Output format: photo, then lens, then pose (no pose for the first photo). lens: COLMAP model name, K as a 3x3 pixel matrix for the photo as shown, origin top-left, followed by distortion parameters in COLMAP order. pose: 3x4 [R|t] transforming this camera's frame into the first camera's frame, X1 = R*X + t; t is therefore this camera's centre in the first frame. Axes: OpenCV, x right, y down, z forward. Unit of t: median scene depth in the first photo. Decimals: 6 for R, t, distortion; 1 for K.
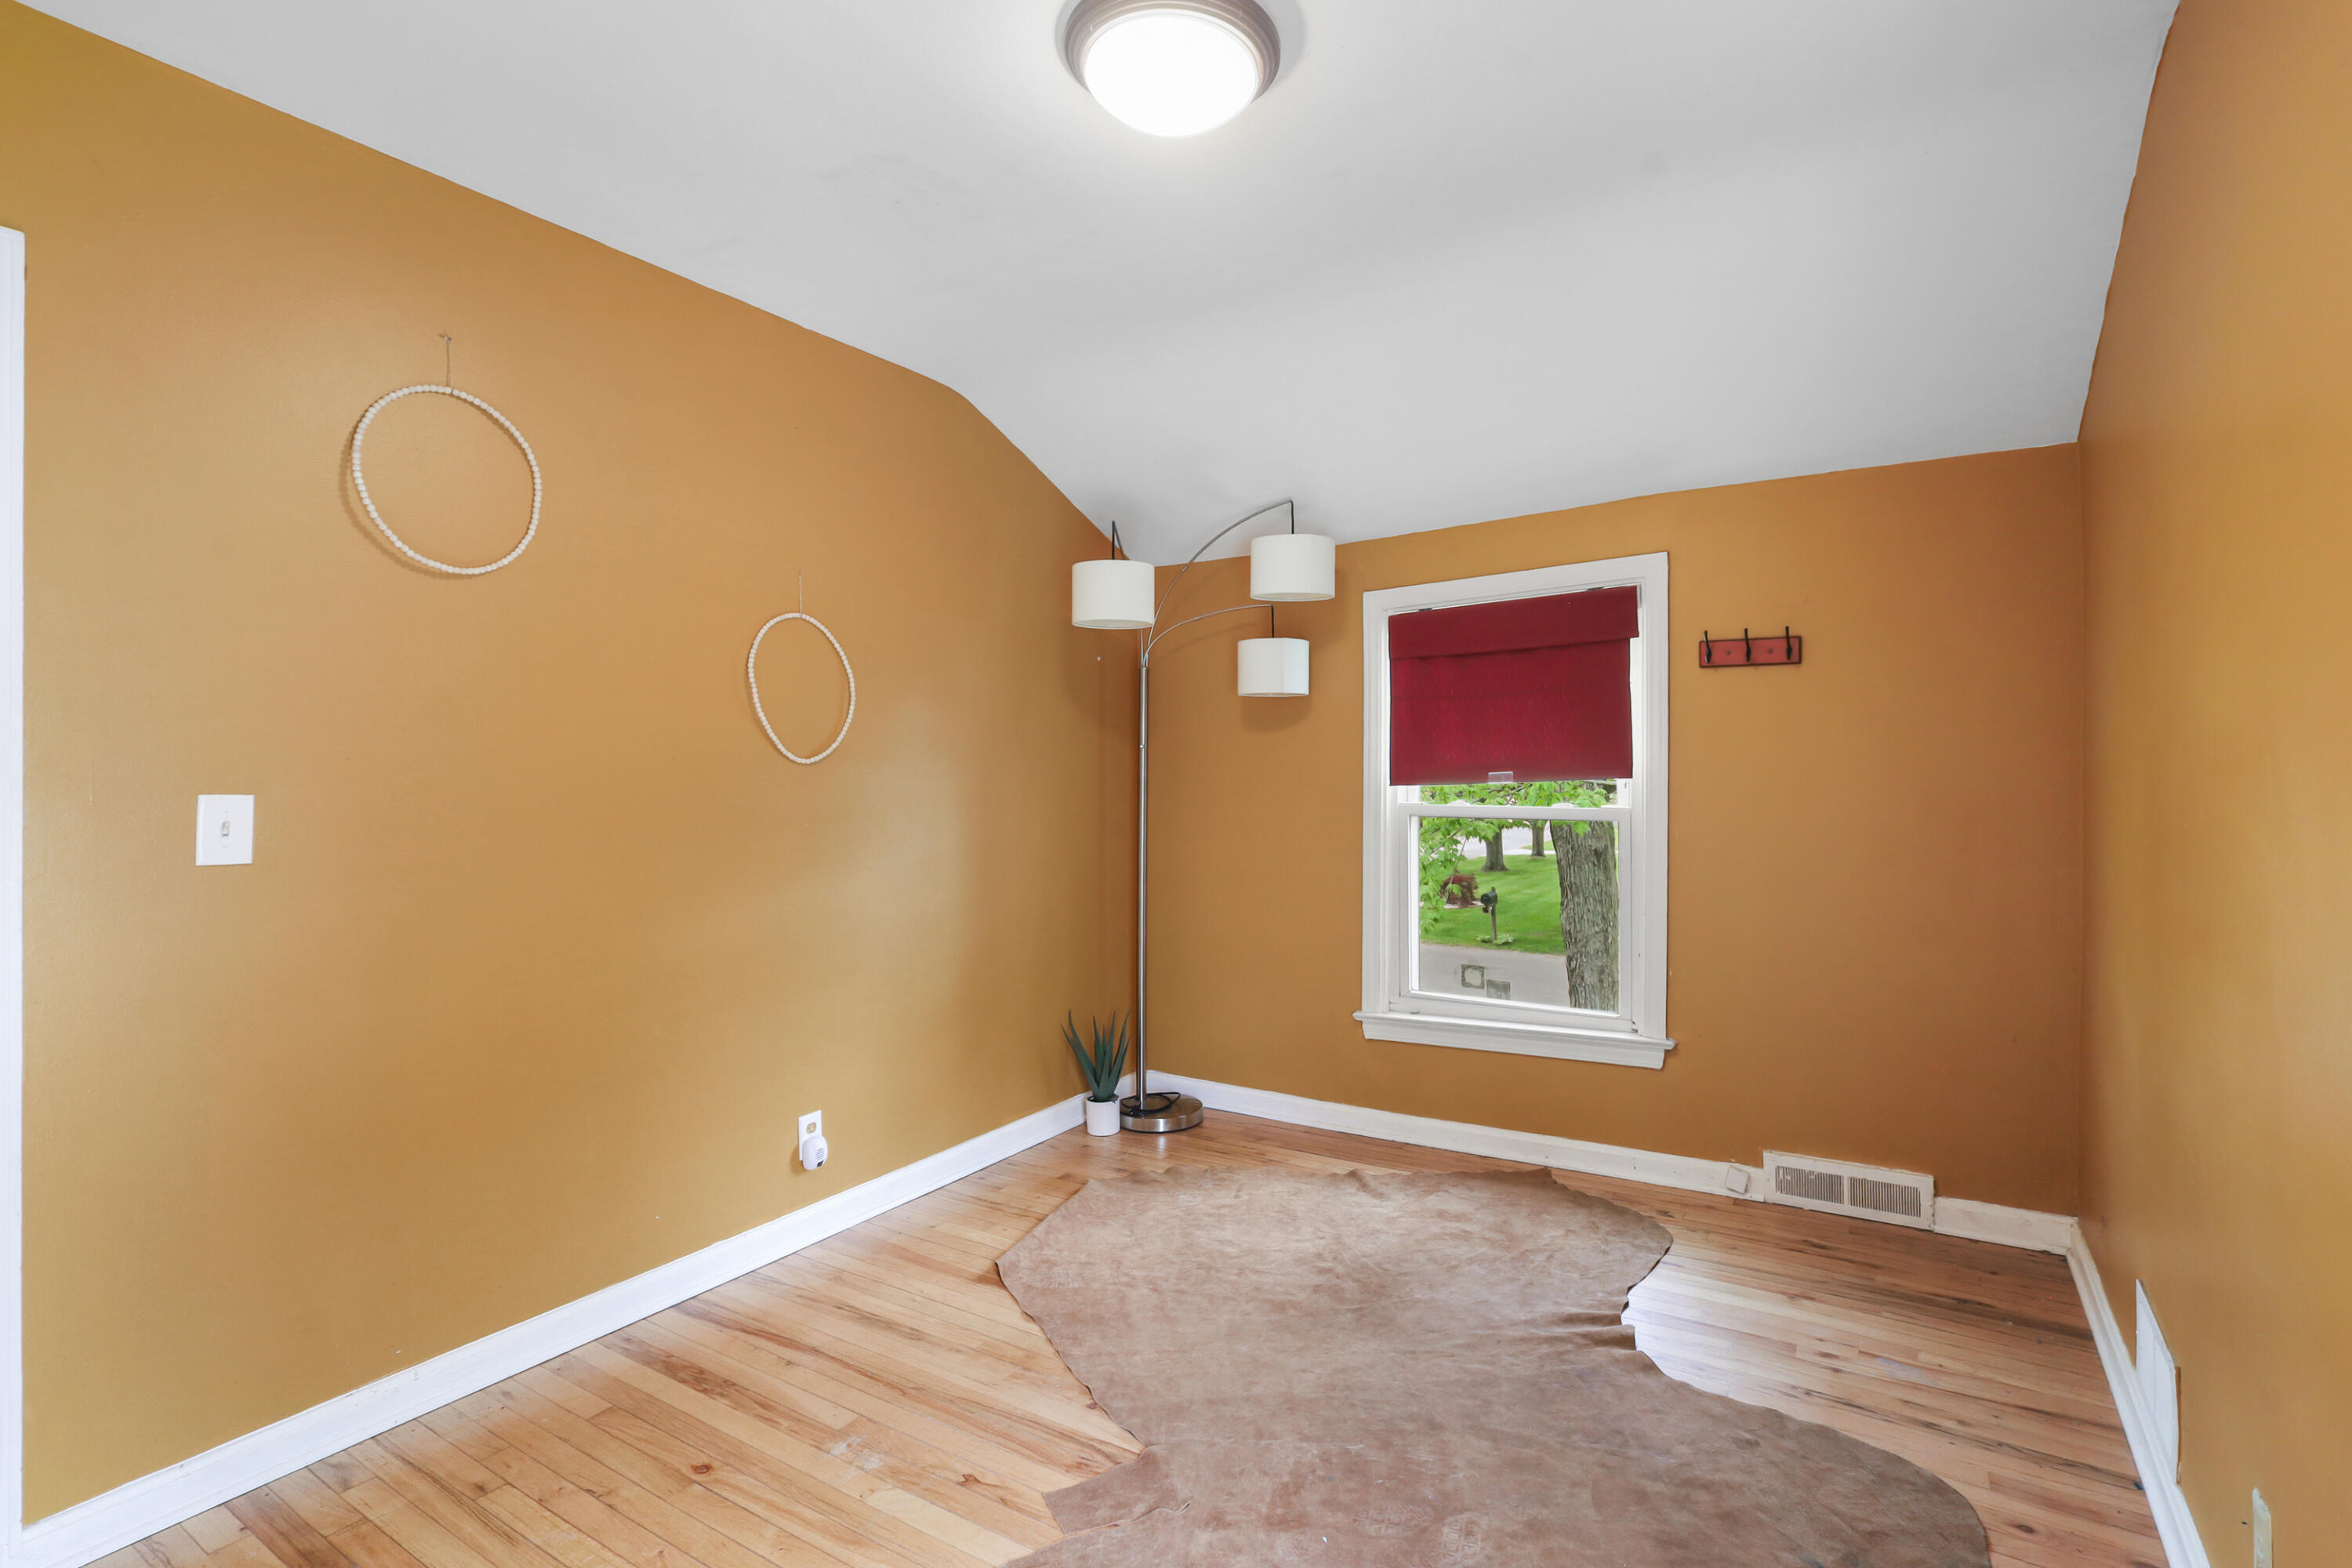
lens RADIAL K [[1098.5, 0, 1176.8], [0, 1098.5, 755.0], [0, 0, 1]] dist [0.001329, -0.000079]
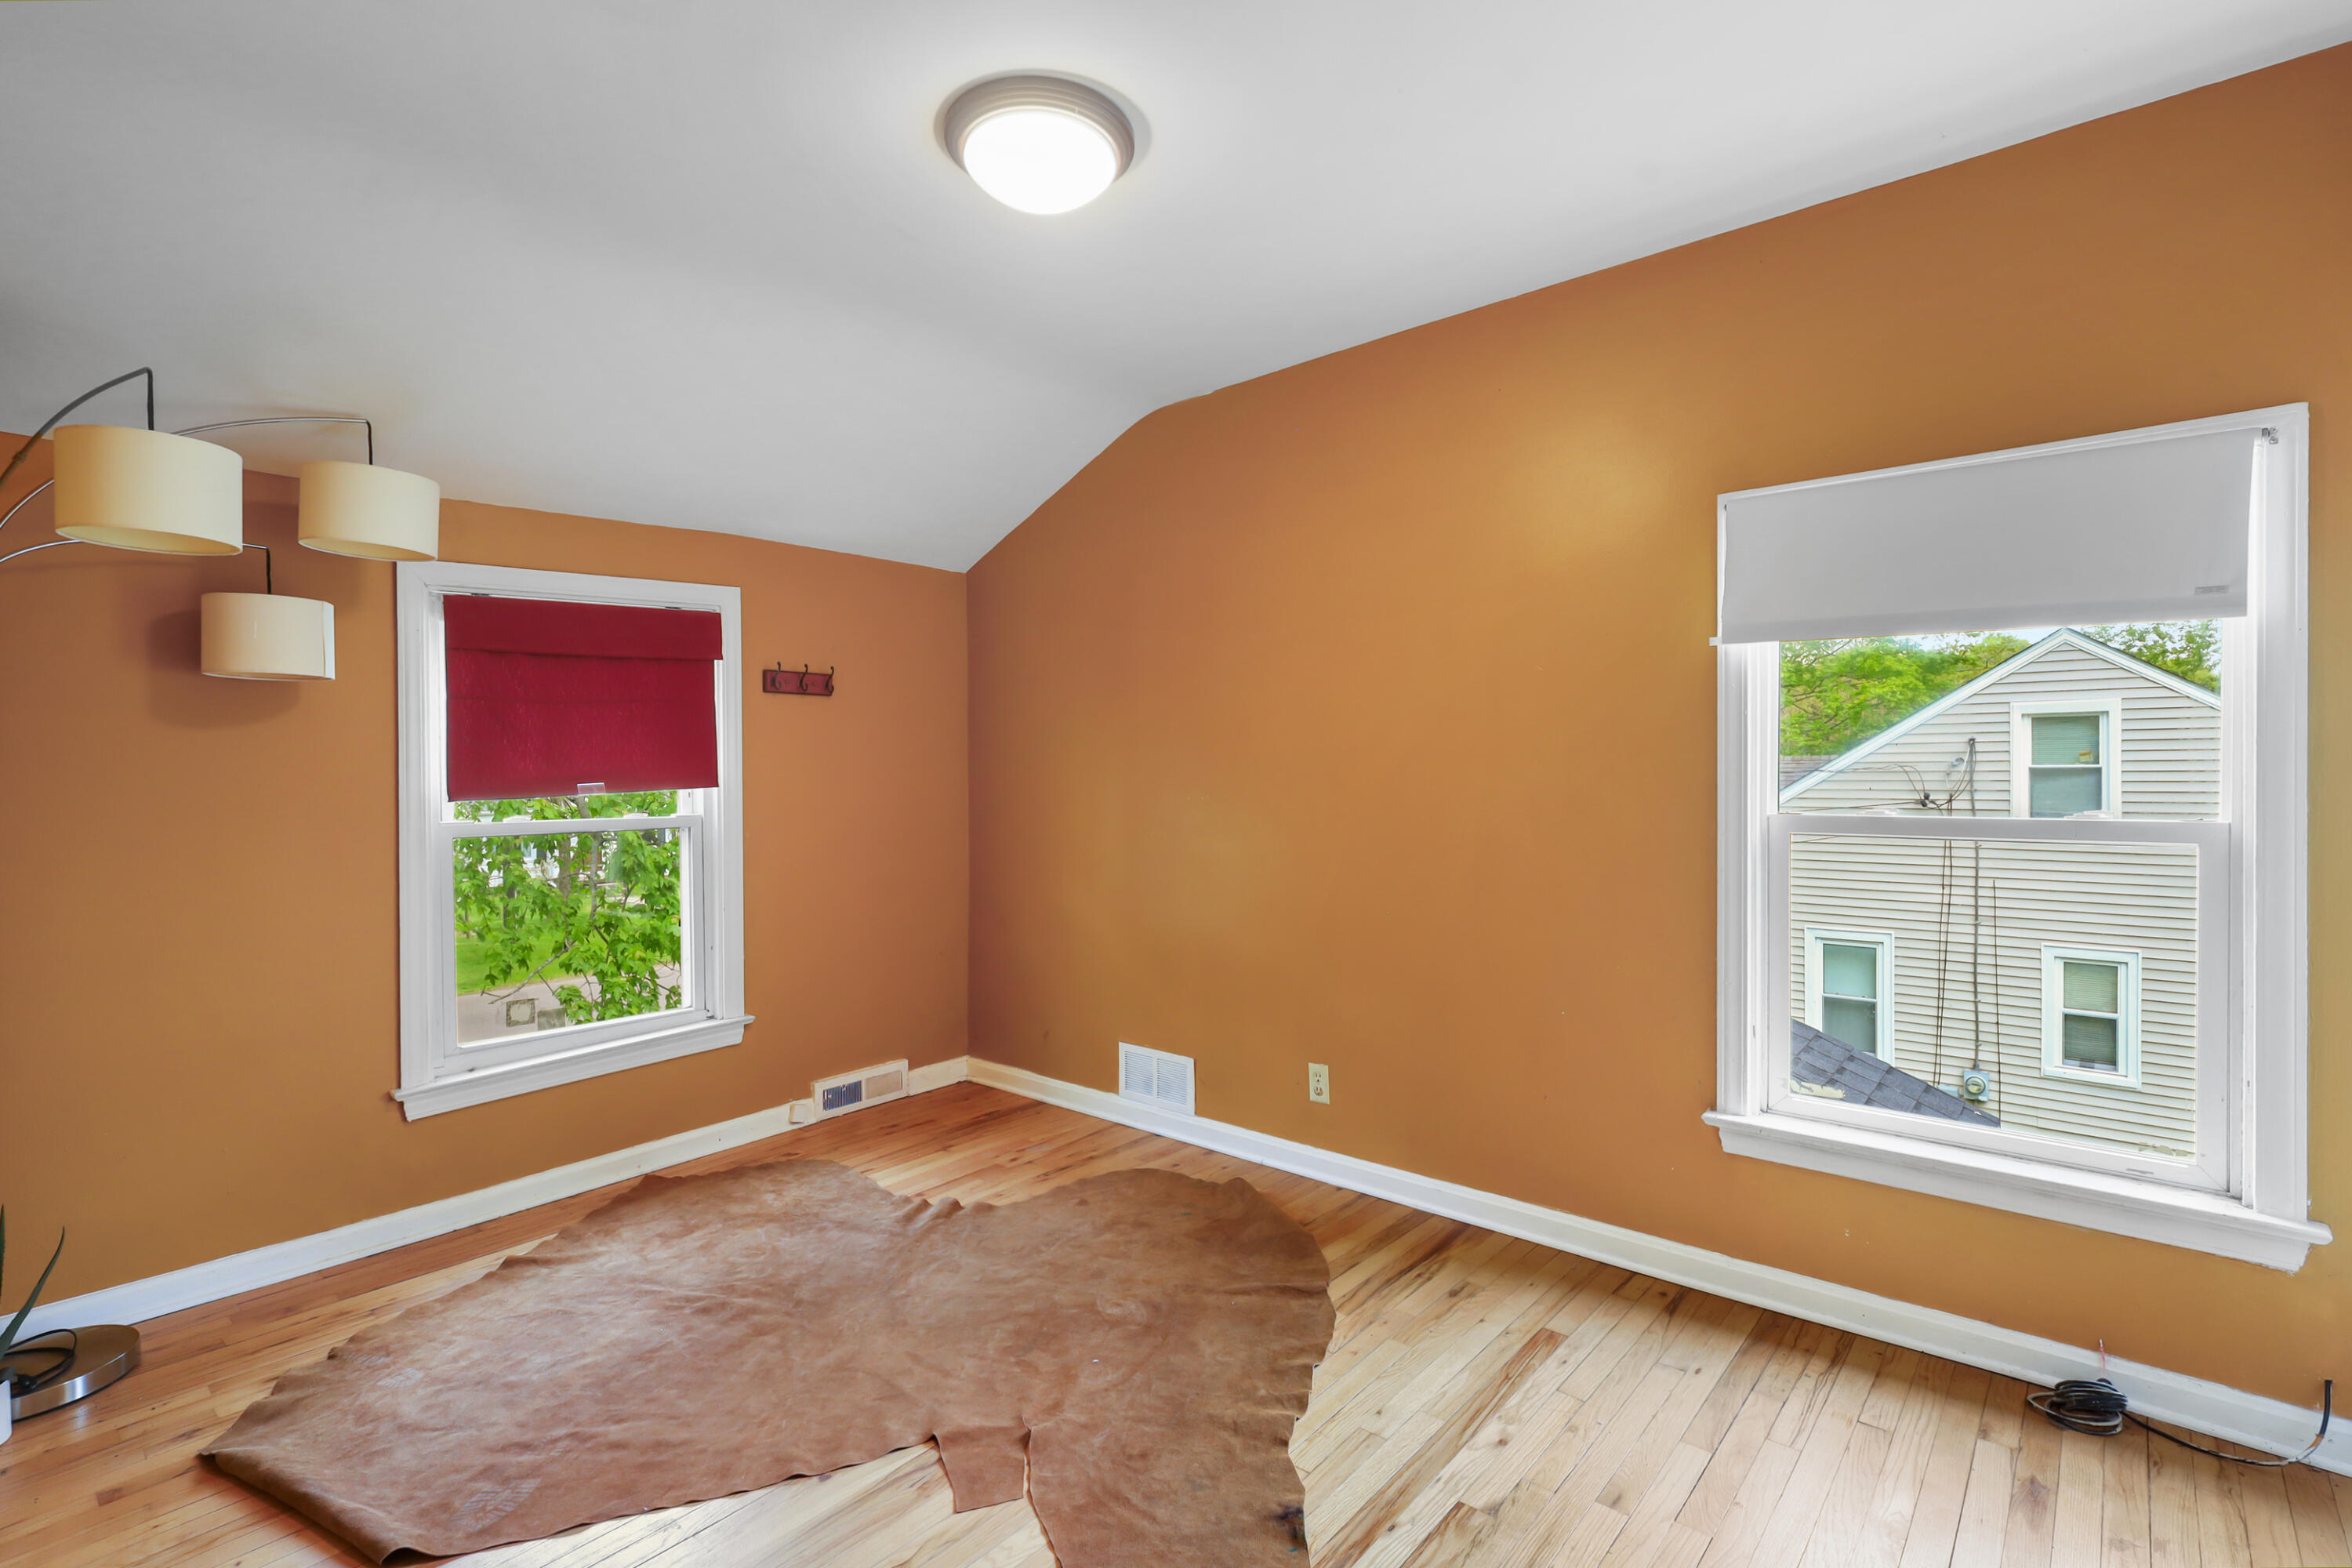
lens RADIAL K [[1098.5, 0, 1181.7], [0, 1098.5, 776.4], [0, 0, 1]] dist [0.001329, -0.000079]
pose [[0.144413, 0.001014, 0.989517, -0.617438], [0.001305, 0.999998, -0.001215, 0.012491], [-0.989517, 0.001467, 0.144412, 0.385595]]
